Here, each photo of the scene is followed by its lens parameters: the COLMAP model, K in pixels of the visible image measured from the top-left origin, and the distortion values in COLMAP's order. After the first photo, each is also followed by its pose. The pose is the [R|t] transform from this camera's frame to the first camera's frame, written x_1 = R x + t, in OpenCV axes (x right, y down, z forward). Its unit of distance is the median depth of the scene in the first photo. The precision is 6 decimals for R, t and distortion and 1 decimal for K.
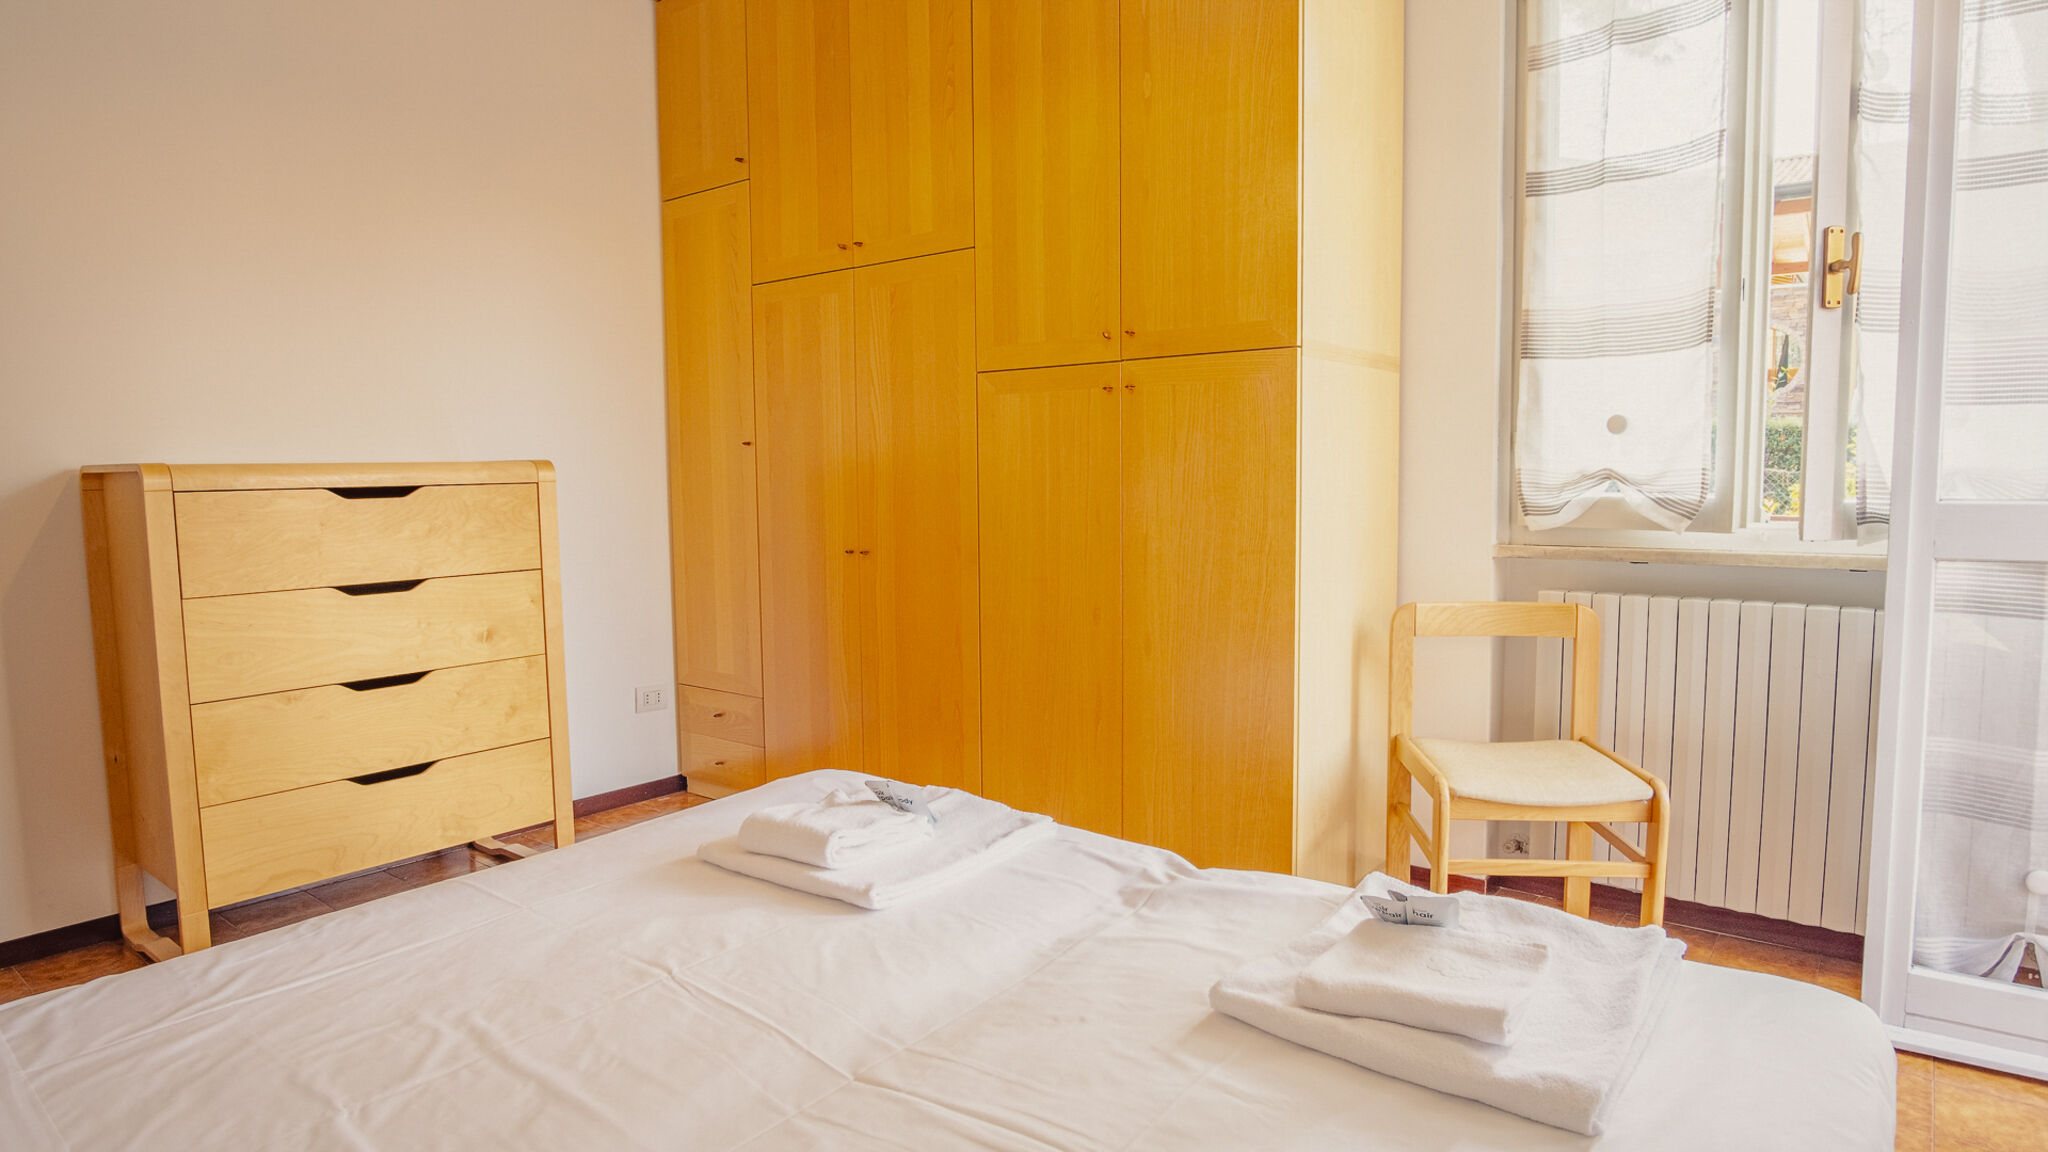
lens RADIAL K [[1139.7, 0, 1022.9], [0, 1139.7, 567.2], [0, 0, 1]] dist [-0.004434, -0.001217]
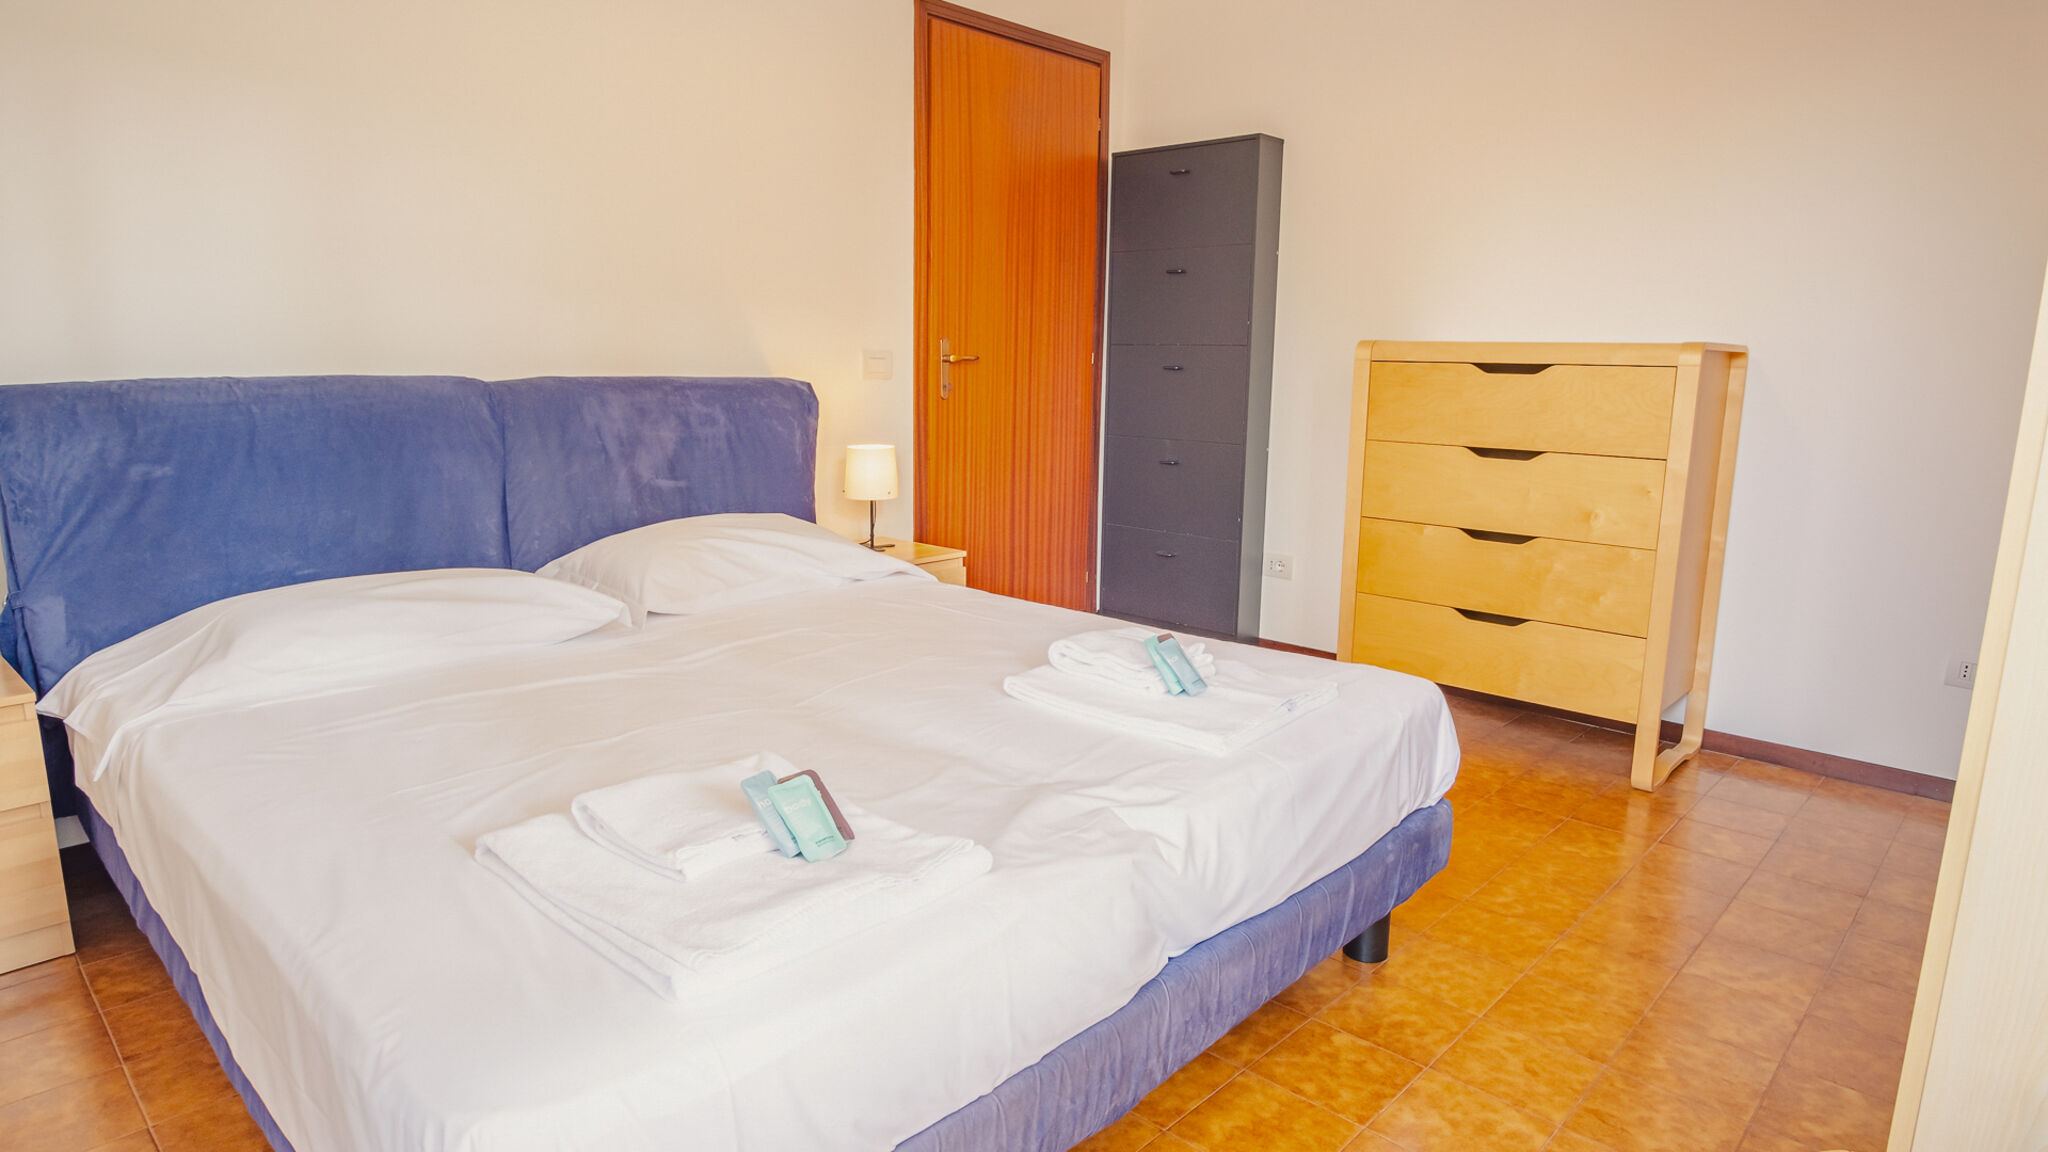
lens RADIAL K [[1139.7, 0, 1022.9], [0, 1139.7, 567.2], [0, 0, 1]] dist [-0.004434, -0.001217]
pose [[-0.079787, 0.196004, -0.977352, 1.133274], [-0.103411, 0.973560, 0.203686, -0.099846], [0.991433, 0.117320, -0.057408, 1.123261]]
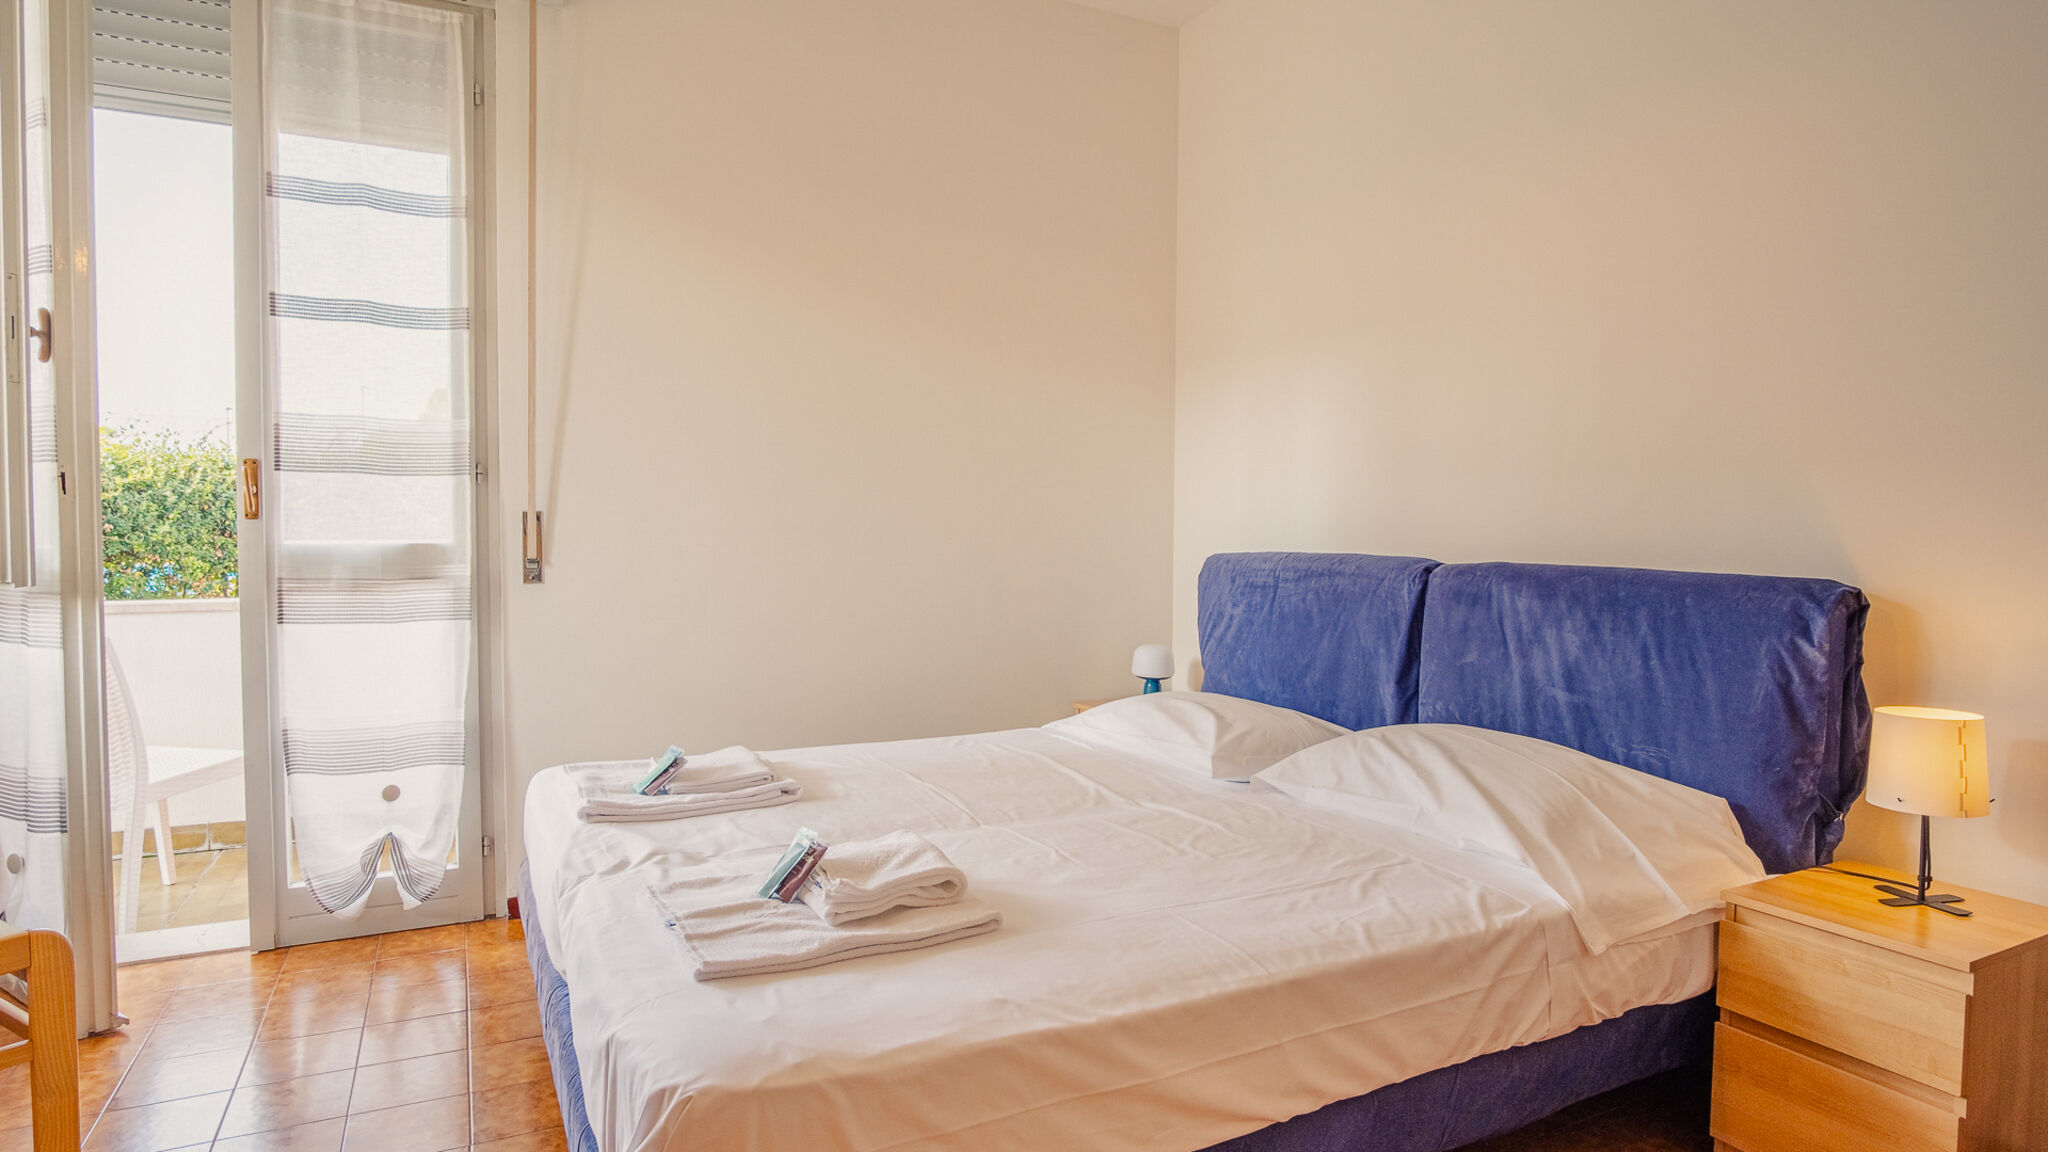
lens RADIAL K [[1139.7, 0, 1022.9], [0, 1139.7, 567.2], [0, 0, 1]] dist [-0.004434, -0.001217]
pose [[-0.911875, -0.010107, 0.410343, -0.806576], [0.042625, 0.991960, 0.119156, -0.174767], [-0.408248, 0.126146, -0.904113, 2.133979]]
